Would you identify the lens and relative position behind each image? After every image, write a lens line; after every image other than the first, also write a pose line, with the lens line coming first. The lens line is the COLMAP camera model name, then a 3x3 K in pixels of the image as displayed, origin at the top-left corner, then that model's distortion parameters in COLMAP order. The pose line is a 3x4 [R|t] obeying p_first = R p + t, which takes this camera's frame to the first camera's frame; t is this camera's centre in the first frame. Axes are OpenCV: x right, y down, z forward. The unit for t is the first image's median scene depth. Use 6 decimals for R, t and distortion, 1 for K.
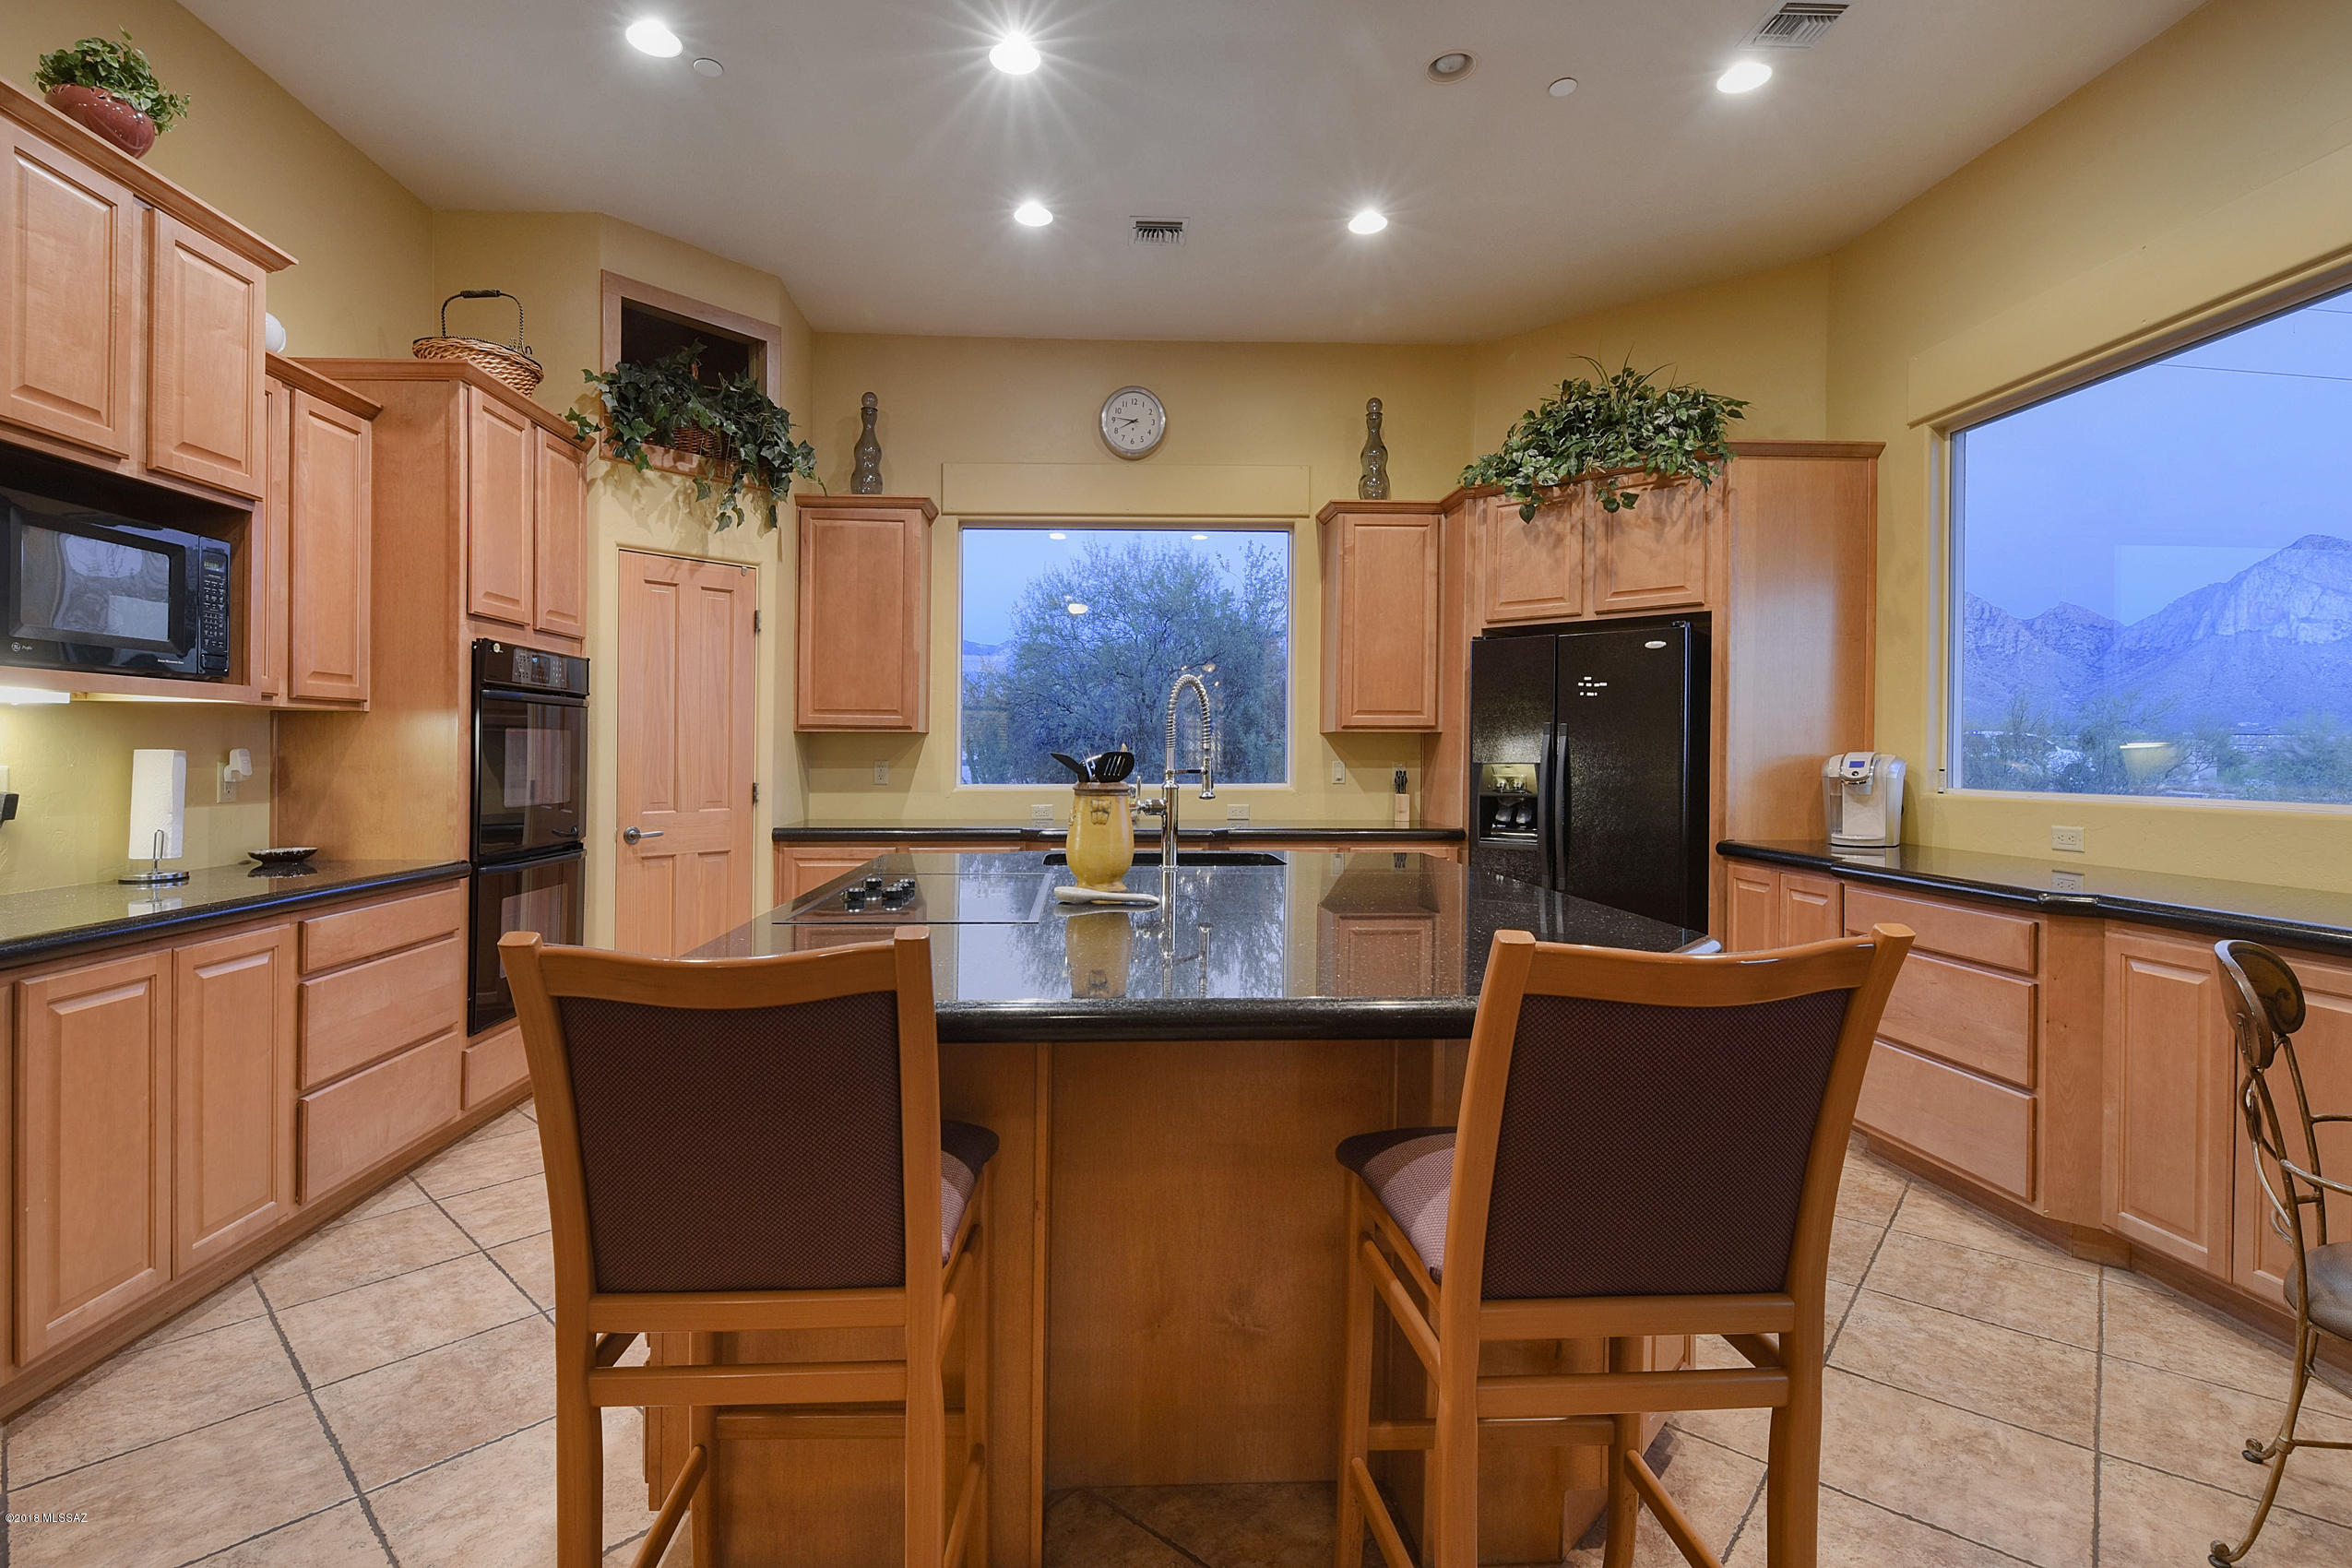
lens RADIAL K [[1080.7, 0, 1160.8], [0, 1080.7, 762.3], [0, 0, 1]] dist [-0.009959, -0.006015]
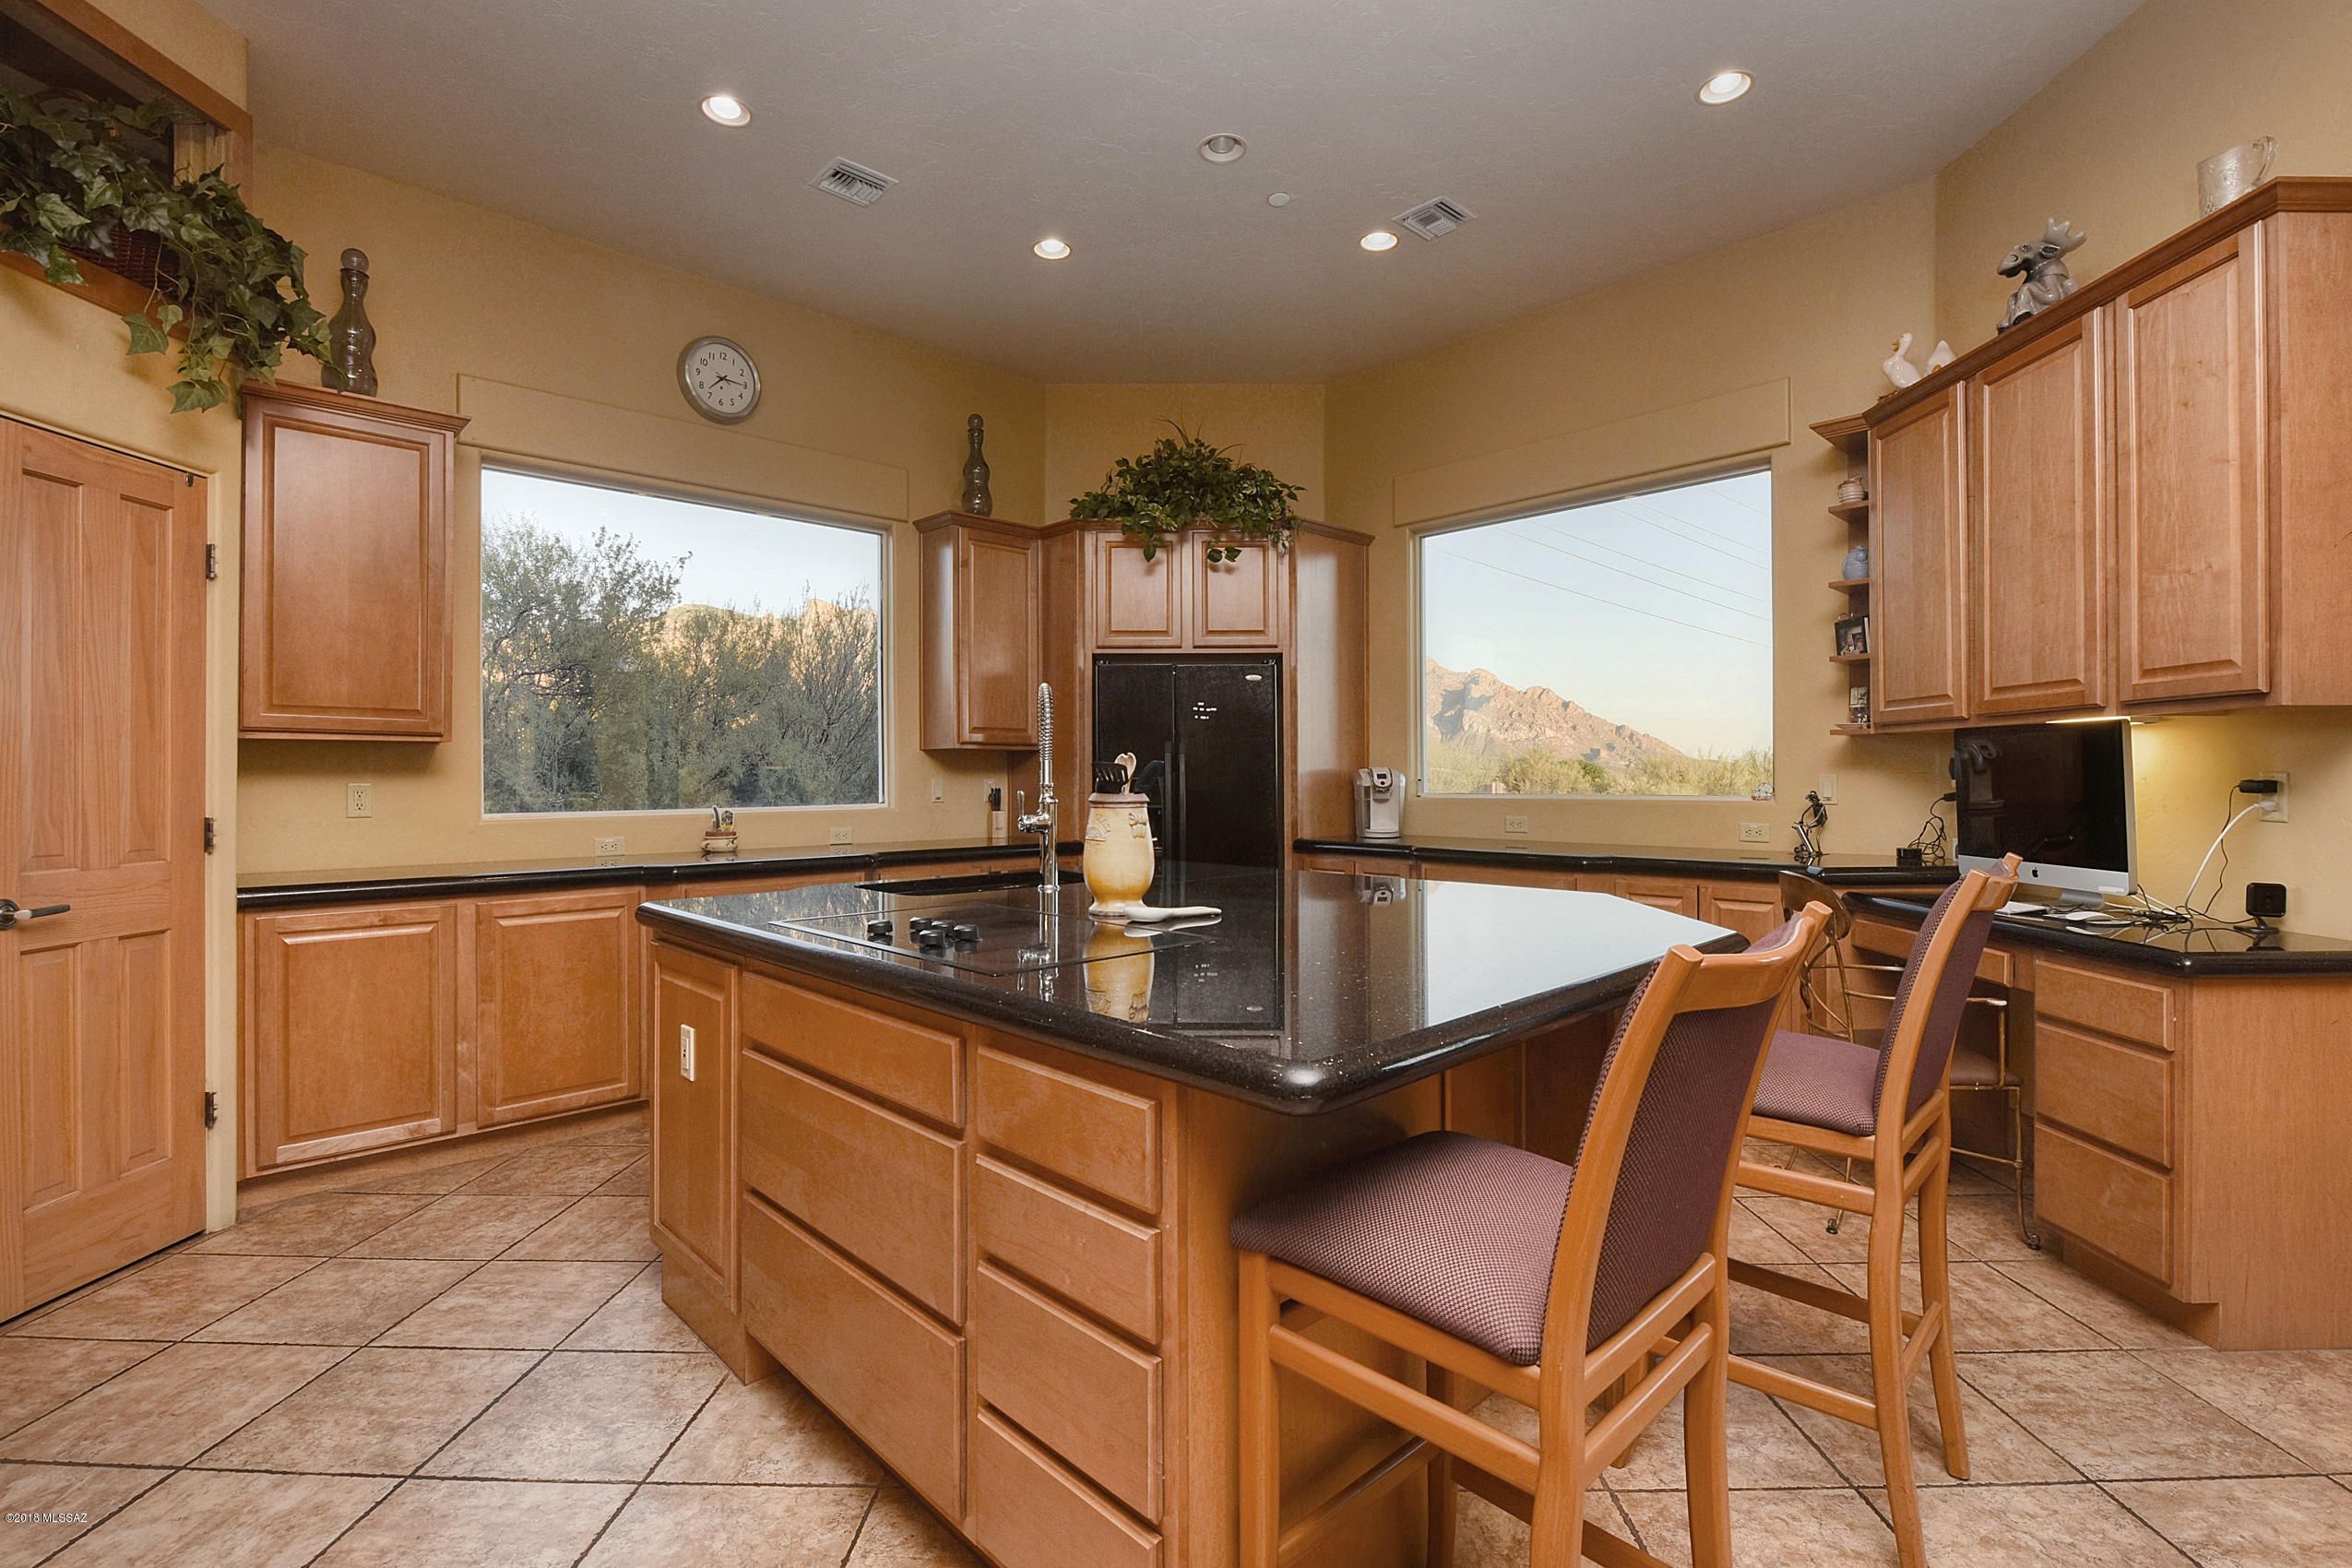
lens RADIAL K [[1080.7, 0, 1191.6], [0, 1080.7, 788.0], [0, 0, 1]] dist [-0.009959, -0.006015]
pose [[0.739059, -0.011590, 0.673541, -0.377231], [0.010444, 0.999929, 0.005746, 0.005584], [-0.673560, 0.002787, 0.739128, 0.149703]]
